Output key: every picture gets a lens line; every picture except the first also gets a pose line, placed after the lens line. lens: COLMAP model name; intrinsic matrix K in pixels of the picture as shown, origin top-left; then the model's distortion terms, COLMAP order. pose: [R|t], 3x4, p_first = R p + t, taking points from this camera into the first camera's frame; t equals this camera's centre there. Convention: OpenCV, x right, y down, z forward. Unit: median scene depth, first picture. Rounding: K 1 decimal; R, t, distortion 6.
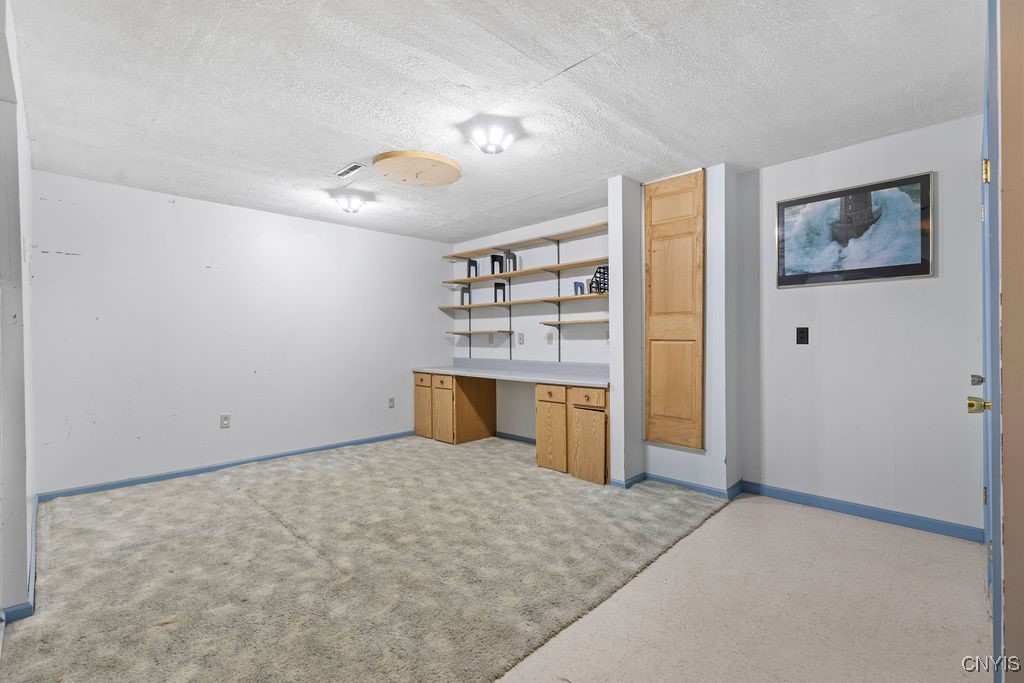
lens RADIAL K [[457.5, 0, 506.6], [0, 457.5, 344.6], [0, 0, 1]] dist [0.010662, -0.000121]
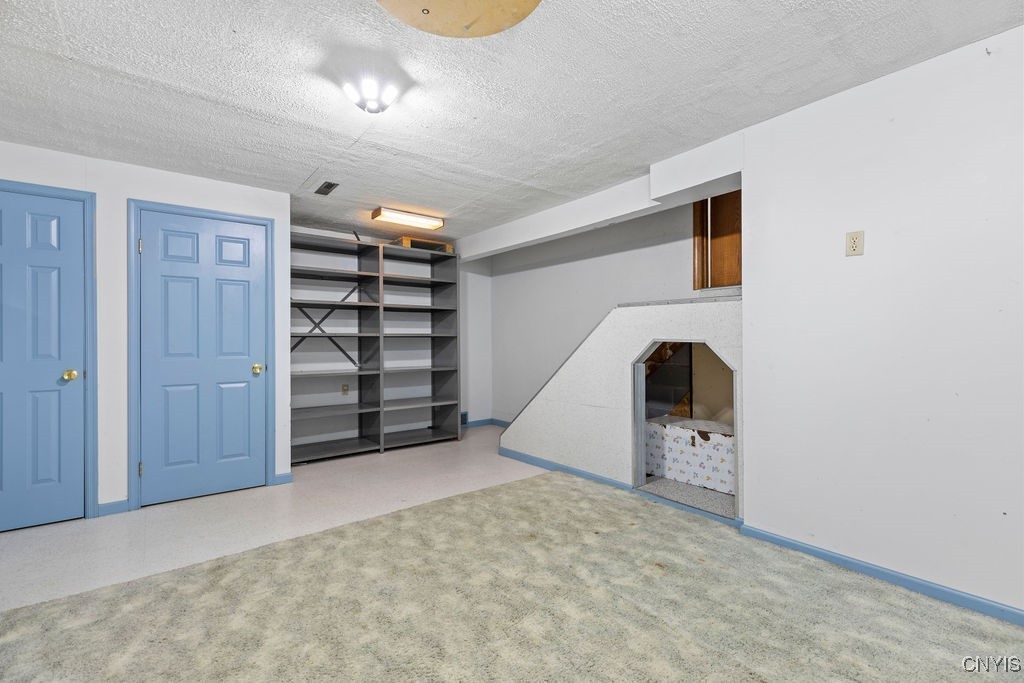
lens RADIAL K [[457.5, 0, 515.8], [0, 457.5, 341.1], [0, 0, 1]] dist [0.010662, -0.000121]
pose [[-0.994093, 0.014457, 0.107568, -0.403861], [0.016093, 0.999767, 0.014352, -0.022155], [-0.107336, 0.015999, -0.994094, 1.948352]]
